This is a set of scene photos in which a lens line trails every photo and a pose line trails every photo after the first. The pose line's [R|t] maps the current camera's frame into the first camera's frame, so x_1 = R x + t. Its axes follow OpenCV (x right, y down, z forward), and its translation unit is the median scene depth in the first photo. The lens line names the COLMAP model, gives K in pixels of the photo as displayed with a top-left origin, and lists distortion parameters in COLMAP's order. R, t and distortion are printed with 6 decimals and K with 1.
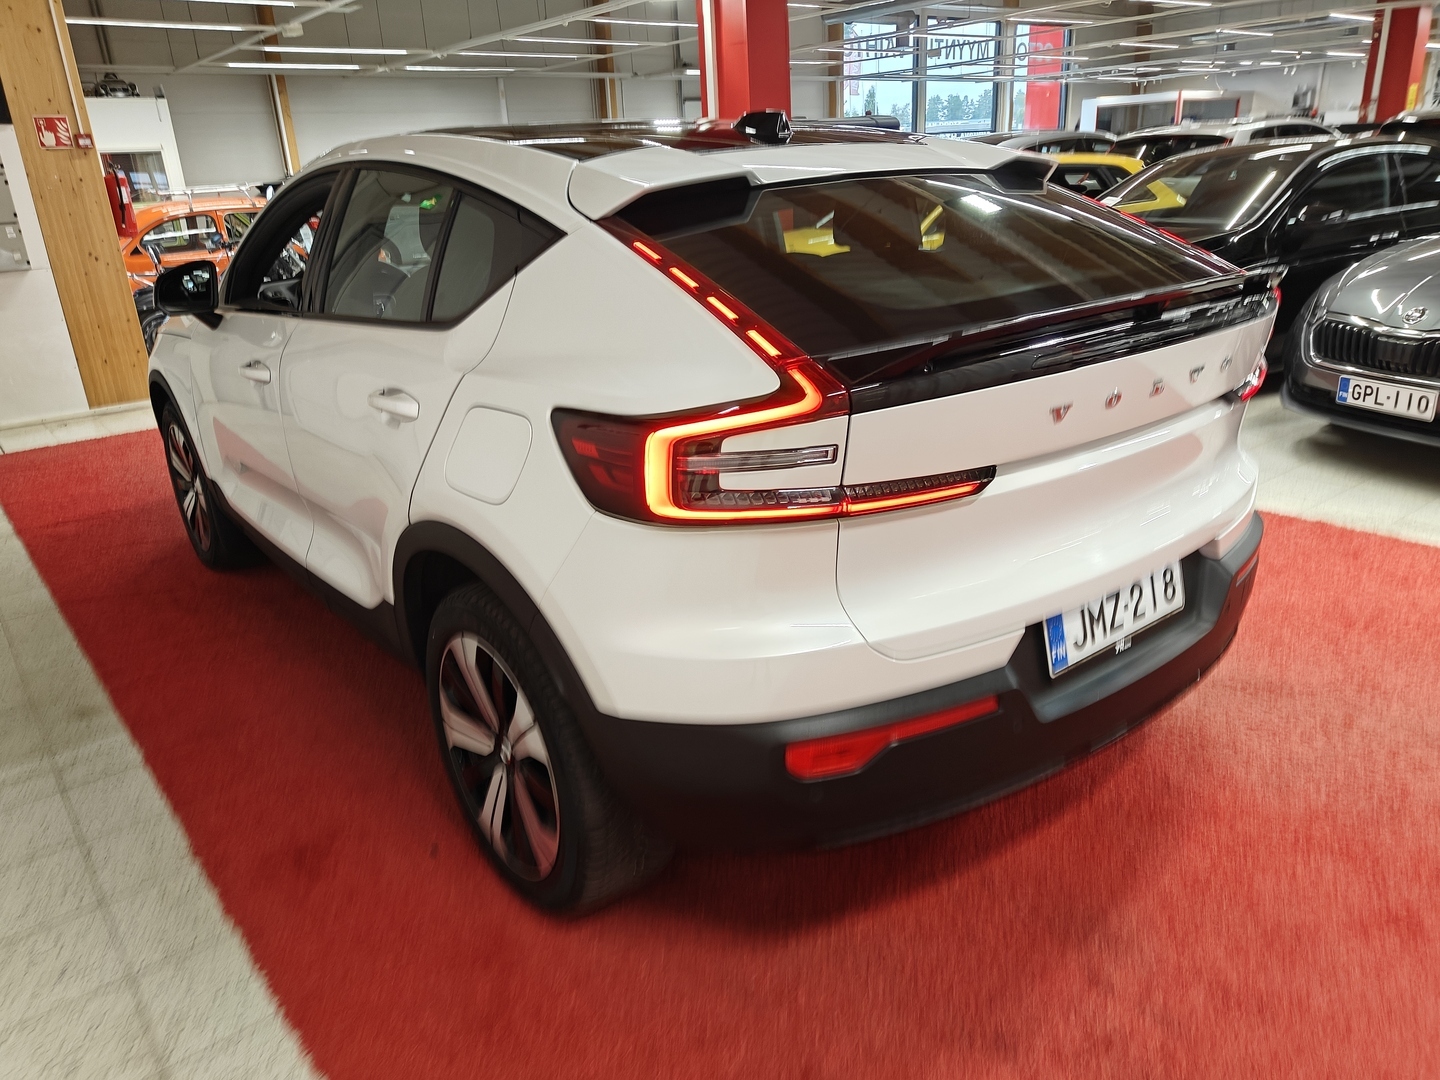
lens RADIAL K [[1042.9, 0, 728.8], [0, 1042.9, 563.6], [0, 0, 1]] dist [0.002873, 0.001397]
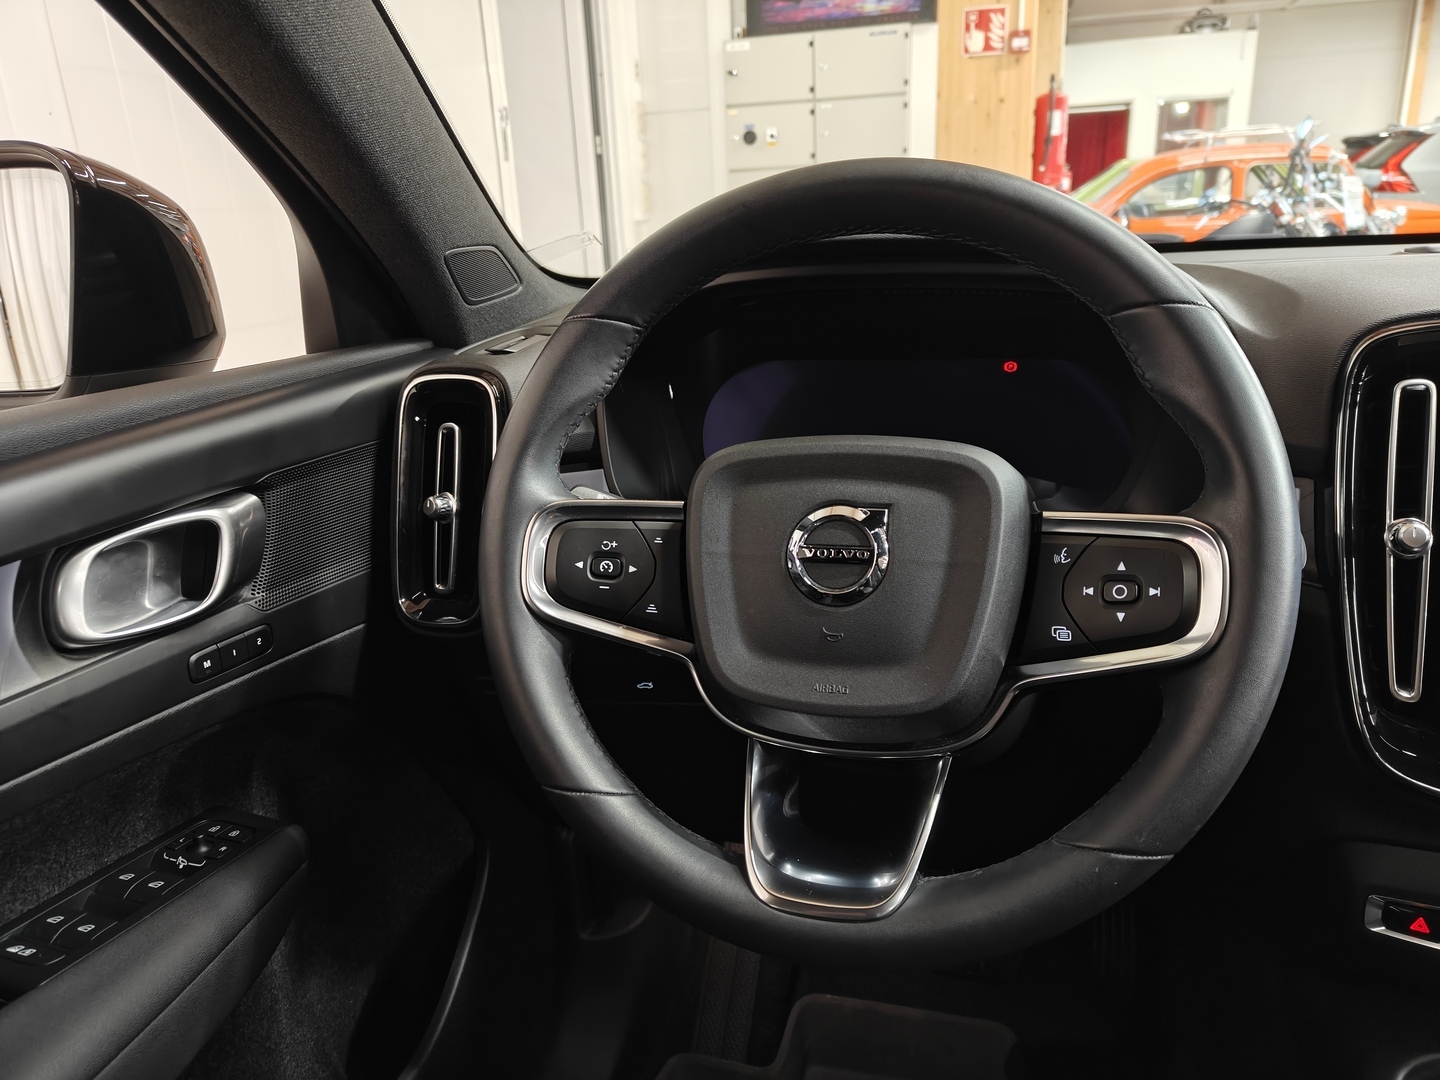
lens RADIAL K [[1021.0, 0, 716.5], [0, 1021.0, 541.6], [0, 0, 1]] dist [0.008288, -0.002674]
pose [[0.574032, 0.278144, -0.770145, -0.130517], [-0.273146, 0.951712, 0.140128, -0.138029], [0.771932, 0.129925, 0.622287, 0.491390]]
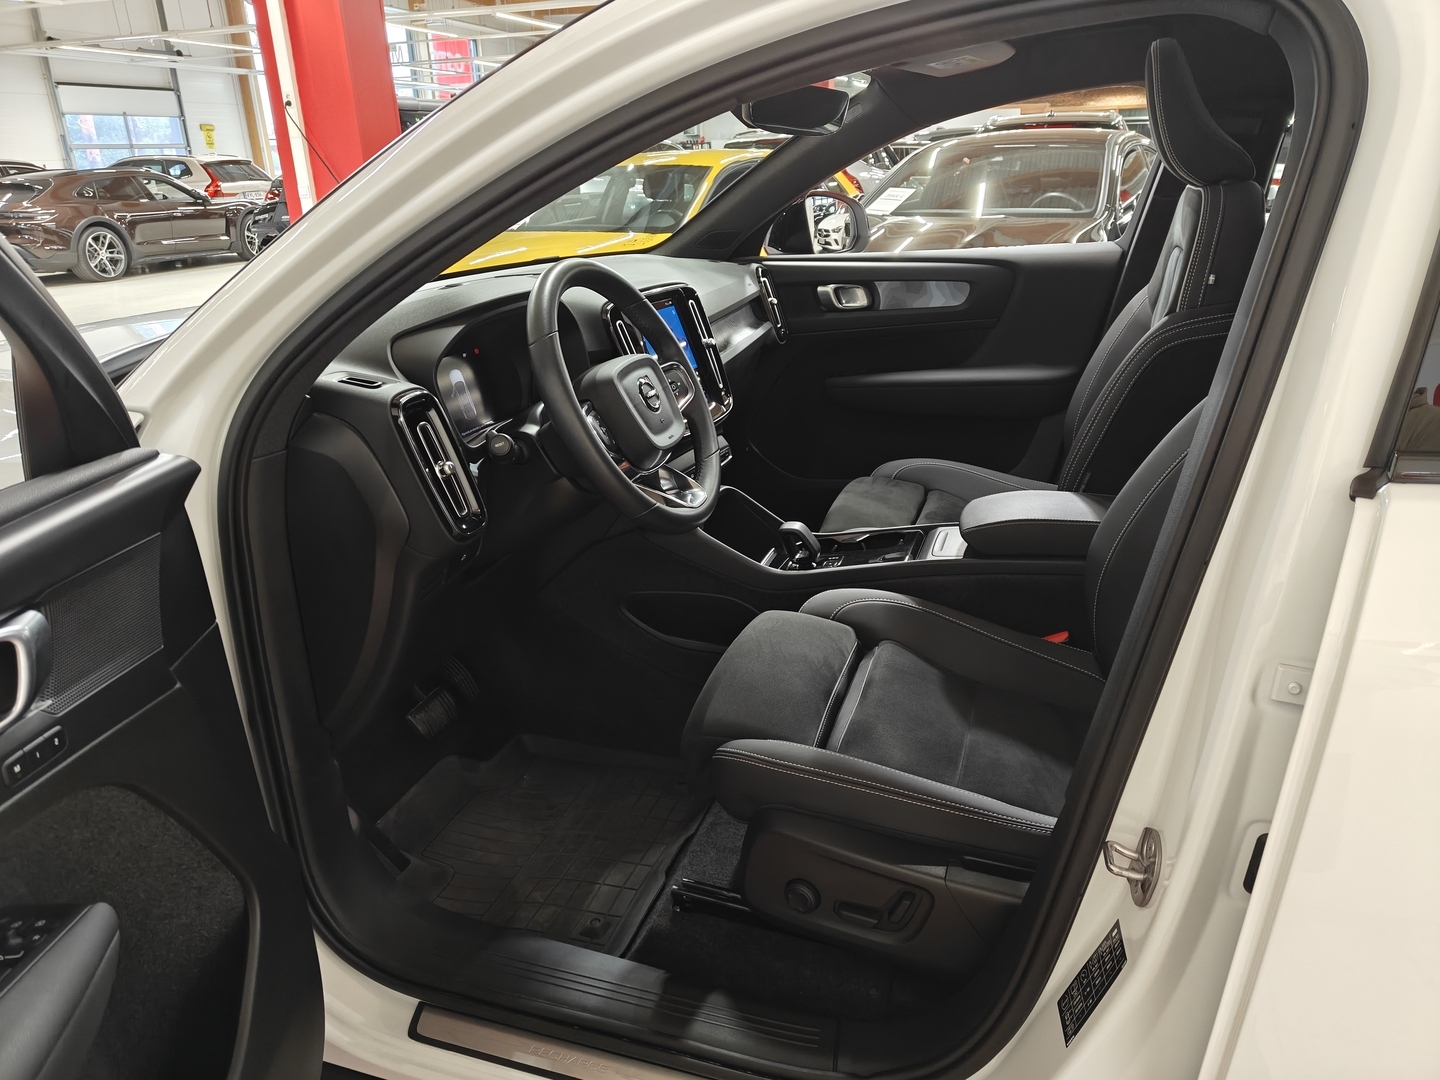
lens RADIAL K [[1018.1, 0, 743.6], [0, 1018.1, 535.1], [0, 0, 1]] dist [0.009727, 0.000737]
pose [[0.833071, -0.172090, 0.525716, -0.274651], [0.188651, 0.981788, 0.022439, -0.103370], [-0.520003, 0.080483, 0.850364, 0.362775]]
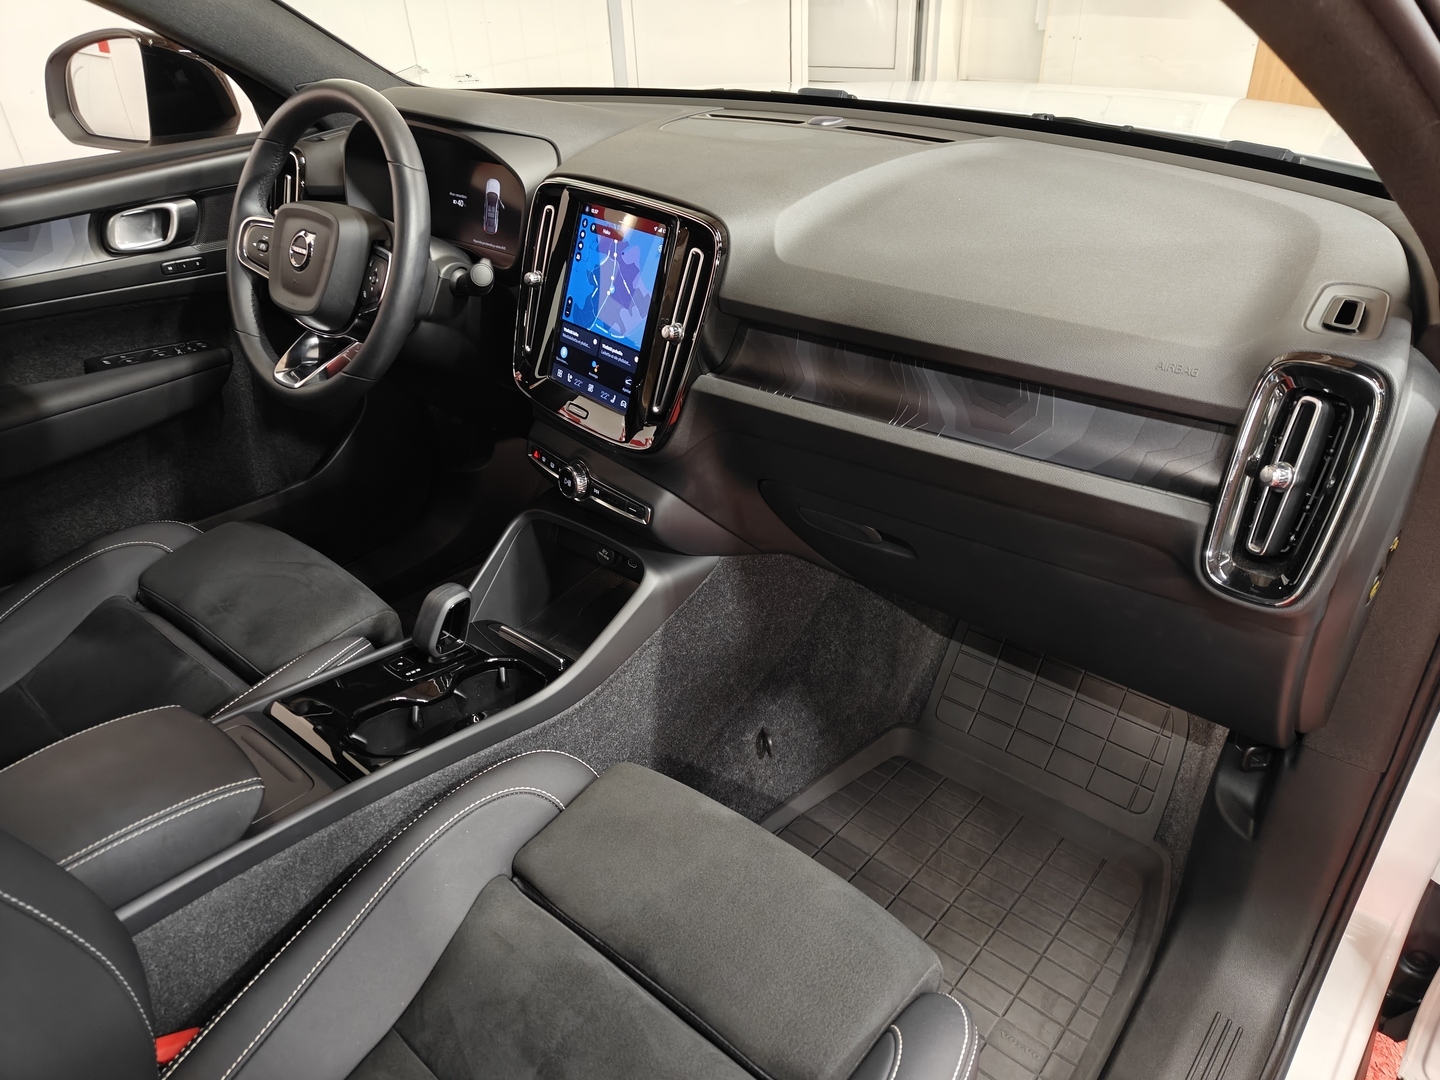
lens RADIAL K [[1014.2, 0, 721.4], [0, 1014.2, 543.6], [0, 0, 1]] dist [0.016941, -0.013050]
pose [[0.183193, 0.560042, -0.807956, 0.008375], [-0.318300, 0.811383, 0.490247, -0.199498], [0.930121, 0.167362, 0.326901, 0.560839]]
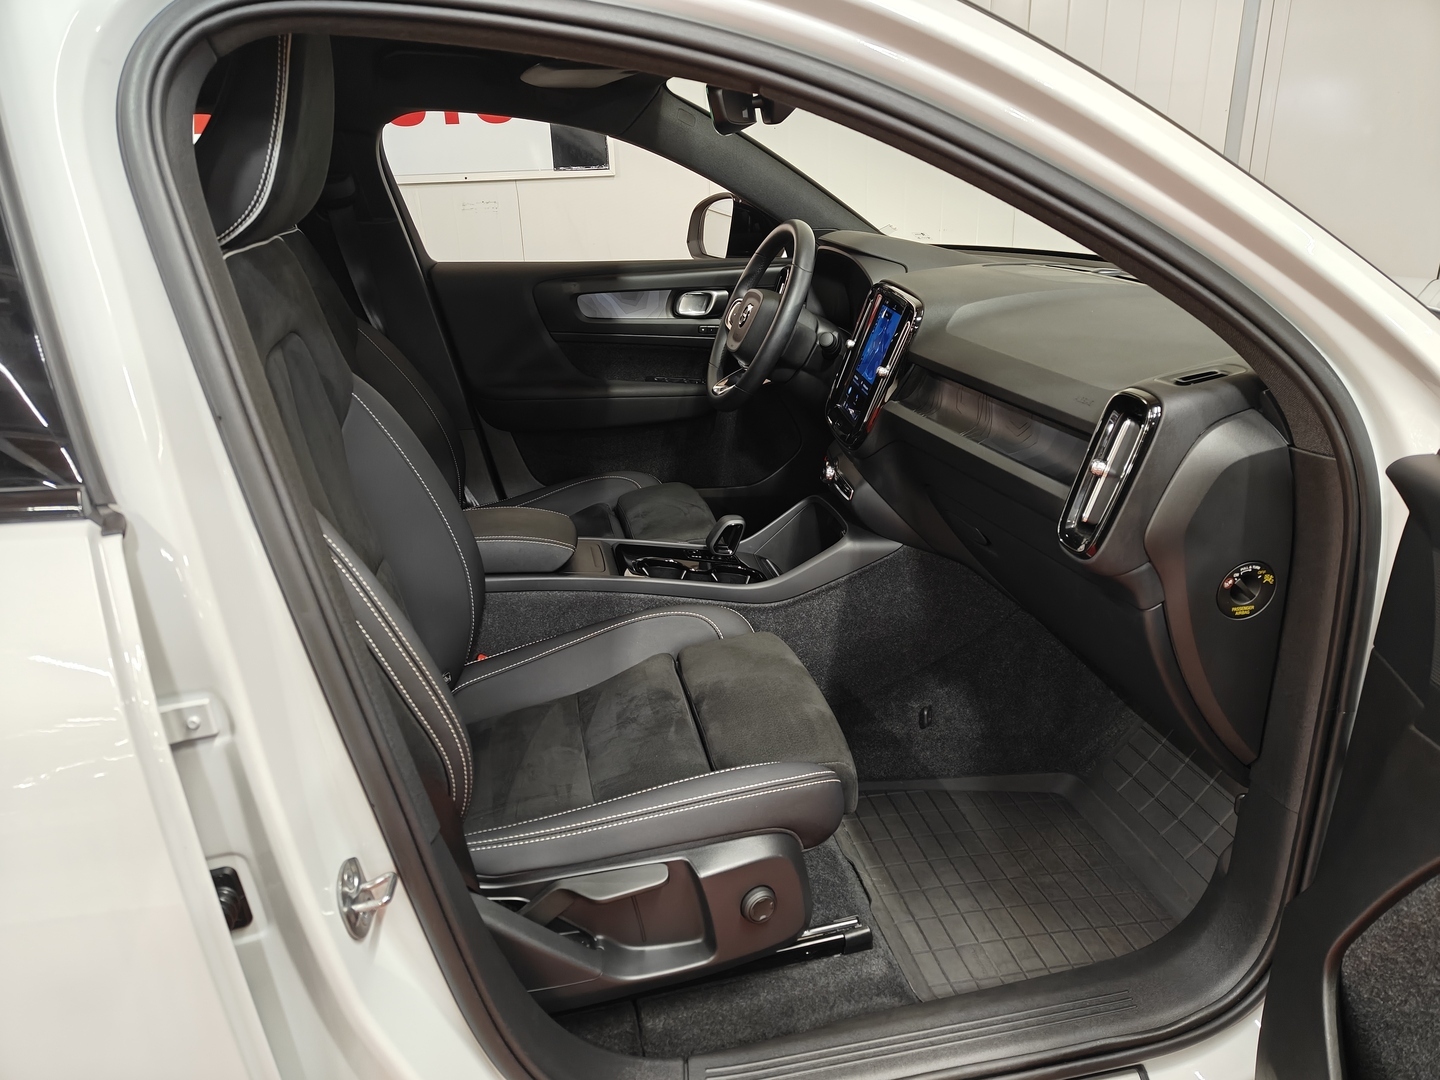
lens RADIAL K [[982.1, 0, 720.0], [0, 982.1, 540.0], [0, 0, 1]] dist [0.107318, -0.000610]
pose [[-0.452255, 0.372666, -0.810300, 0.078961], [-0.275509, 0.805714, 0.524328, -0.224912], [0.848269, 0.460375, -0.261716, 0.639658]]
